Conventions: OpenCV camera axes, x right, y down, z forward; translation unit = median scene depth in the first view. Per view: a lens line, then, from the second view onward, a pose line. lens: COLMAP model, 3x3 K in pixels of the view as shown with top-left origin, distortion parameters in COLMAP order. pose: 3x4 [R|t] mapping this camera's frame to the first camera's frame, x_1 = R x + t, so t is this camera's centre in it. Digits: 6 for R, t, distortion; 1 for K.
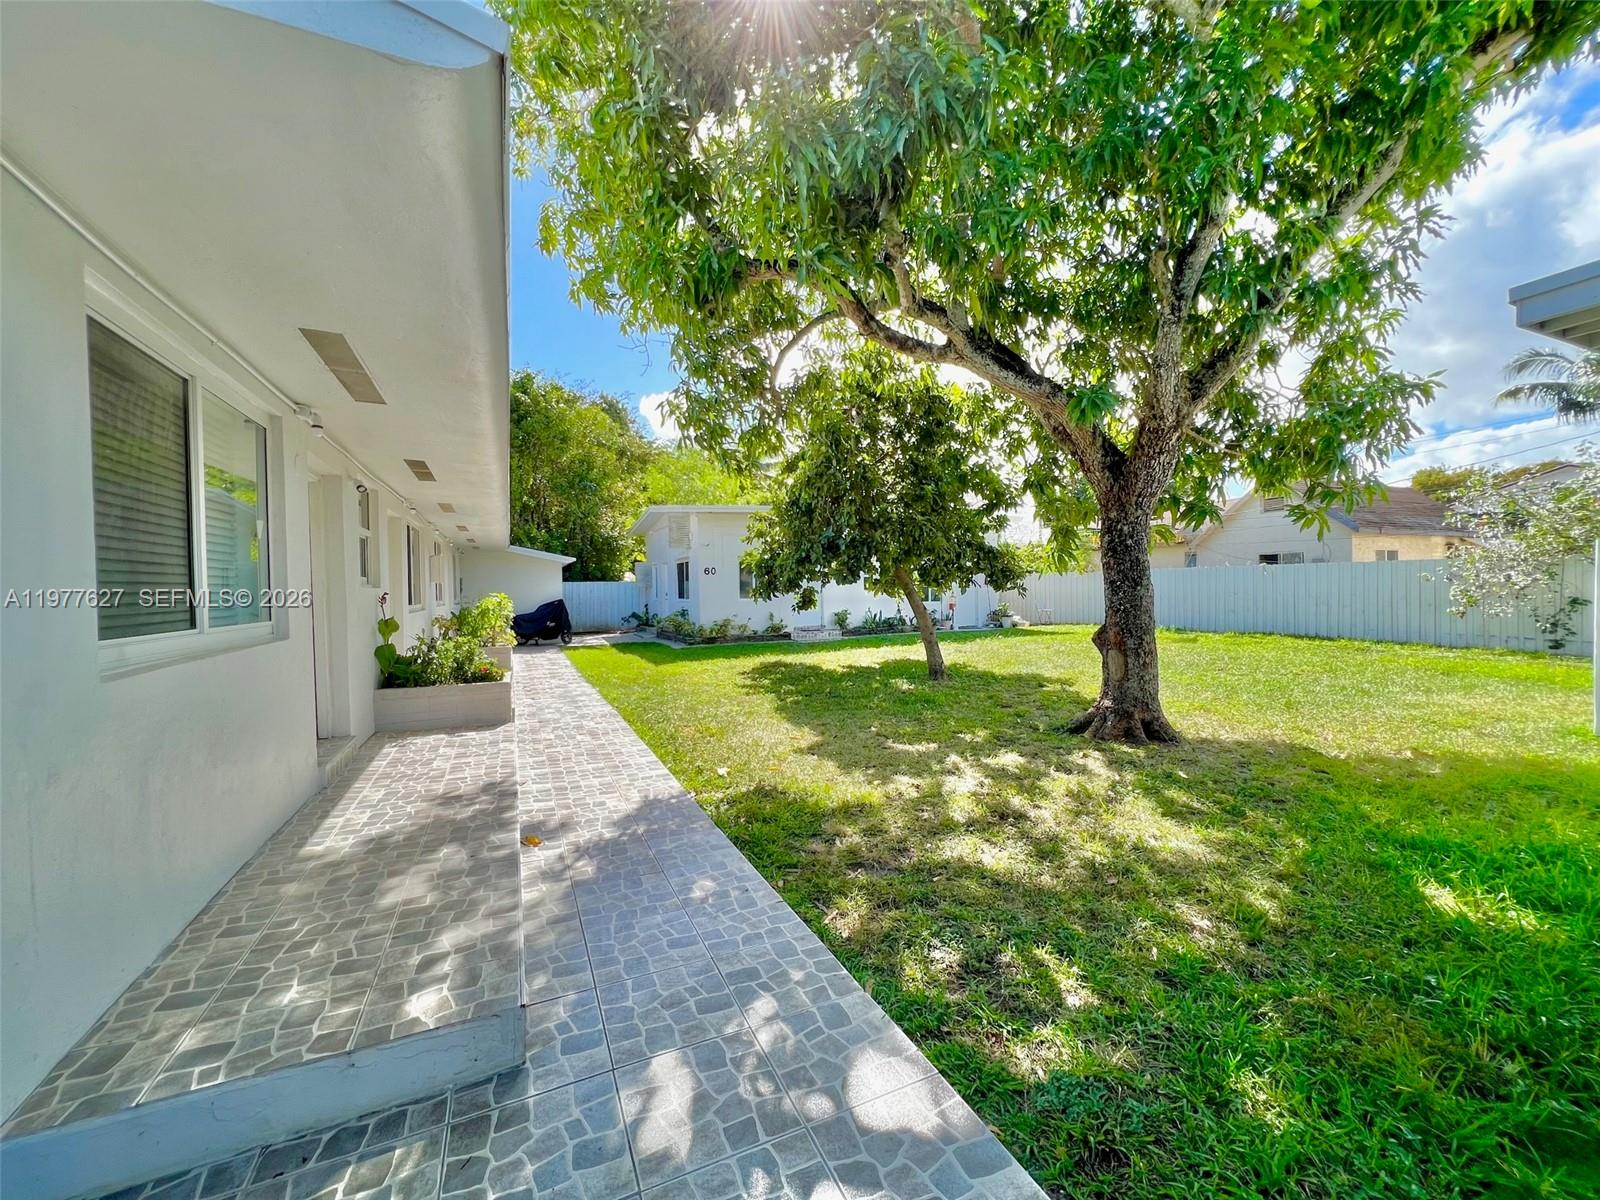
lens RADIAL K [[636.4, 0, 800.0], [0, 636.4, 600.0], [0, 0, 1]] dist [0.001671, 0.000242]
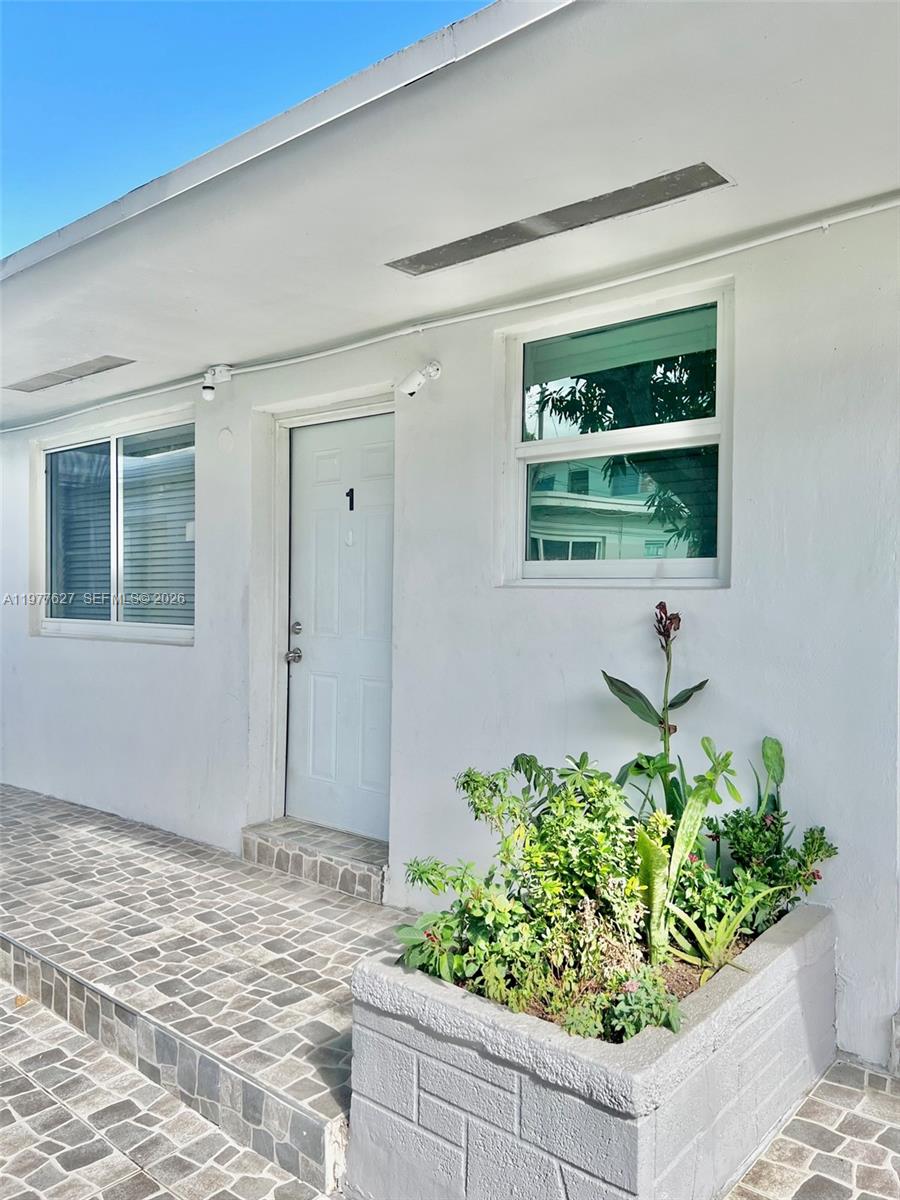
lens RADIAL K [[911.3, 0, 450.0], [0, 911.3, 600.0], [0, 0, 1]] dist [-0.004753, -0.002597]
pose [[-0.908287, 0.014041, -0.418111, -0.619157], [-0.001735, 0.999302, 0.037329, -0.059678], [0.418343, 0.034631, -0.907629, 2.438657]]
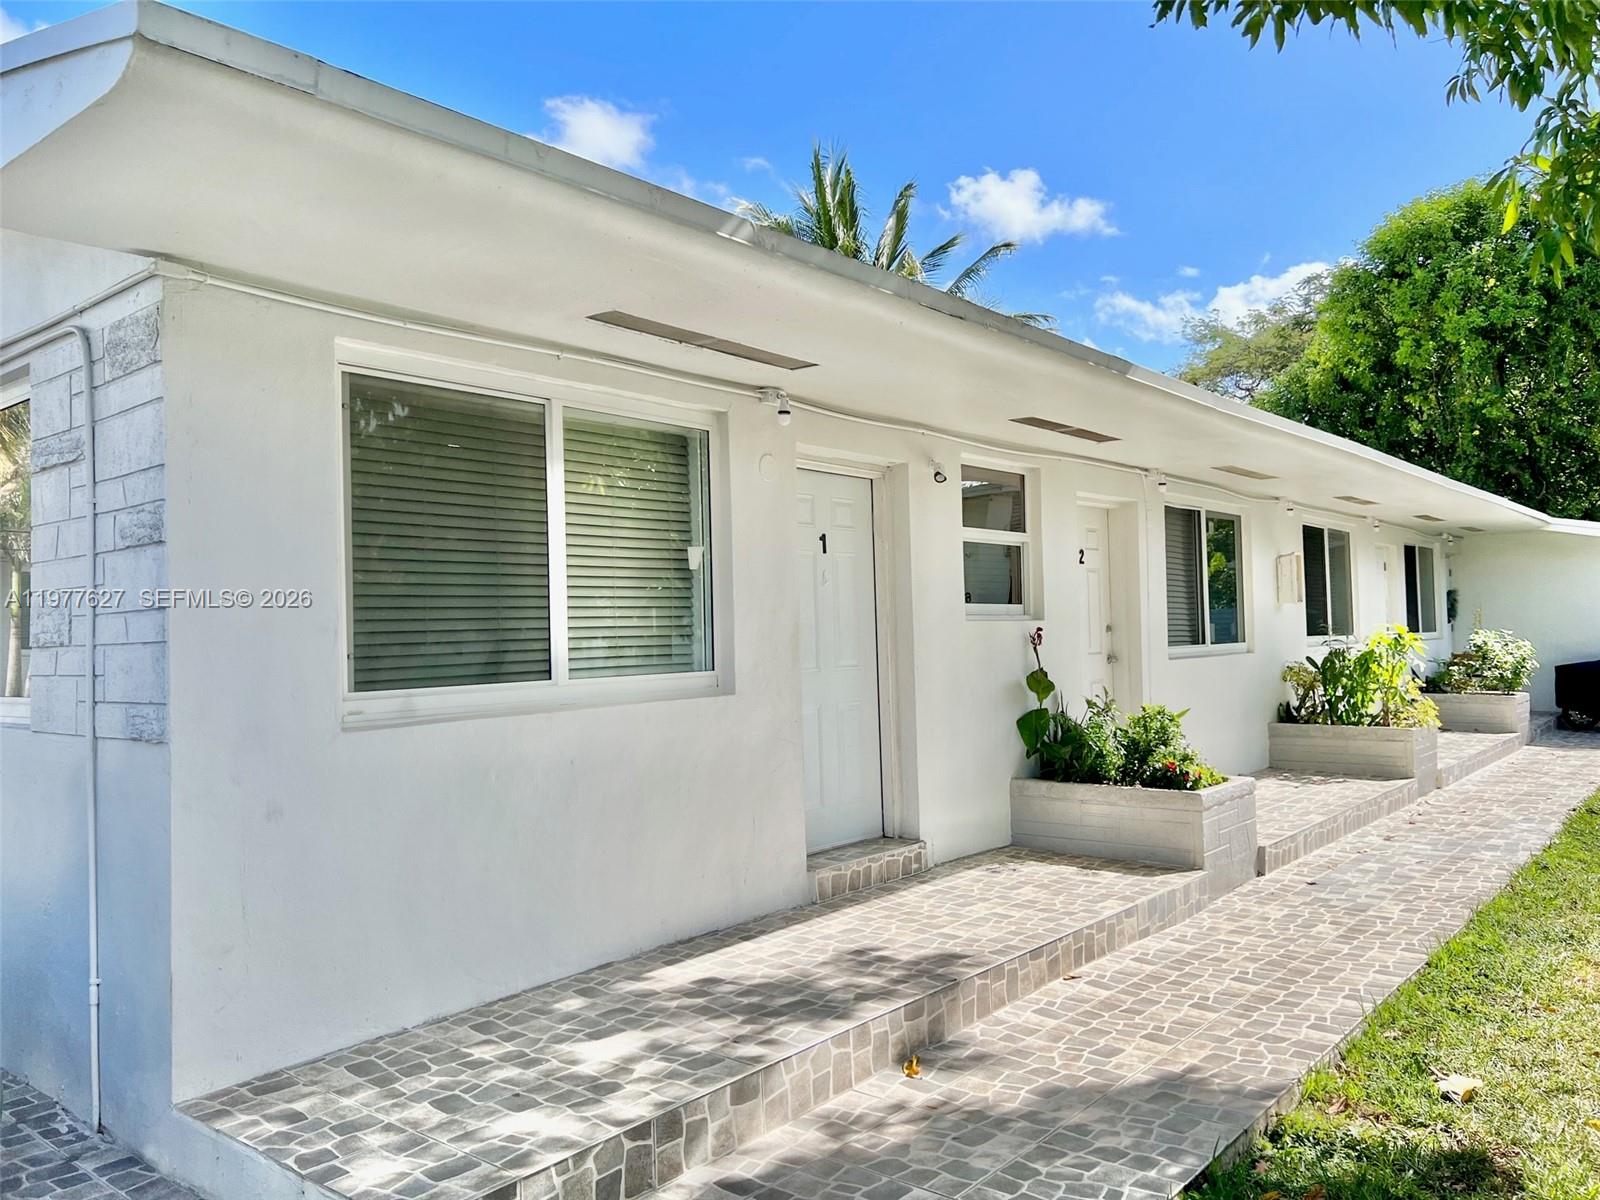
lens RADIAL K [[1184.3, 0, 800.0], [0, 1184.3, 600.0], [0, 0, 1]] dist [0.006660, 0.001472]
pose [[0.435575, -0.028156, -0.899712, 0.552344], [0.003053, 0.999551, -0.029803, -0.012679], [0.900147, 0.010235, 0.435466, 0.469190]]
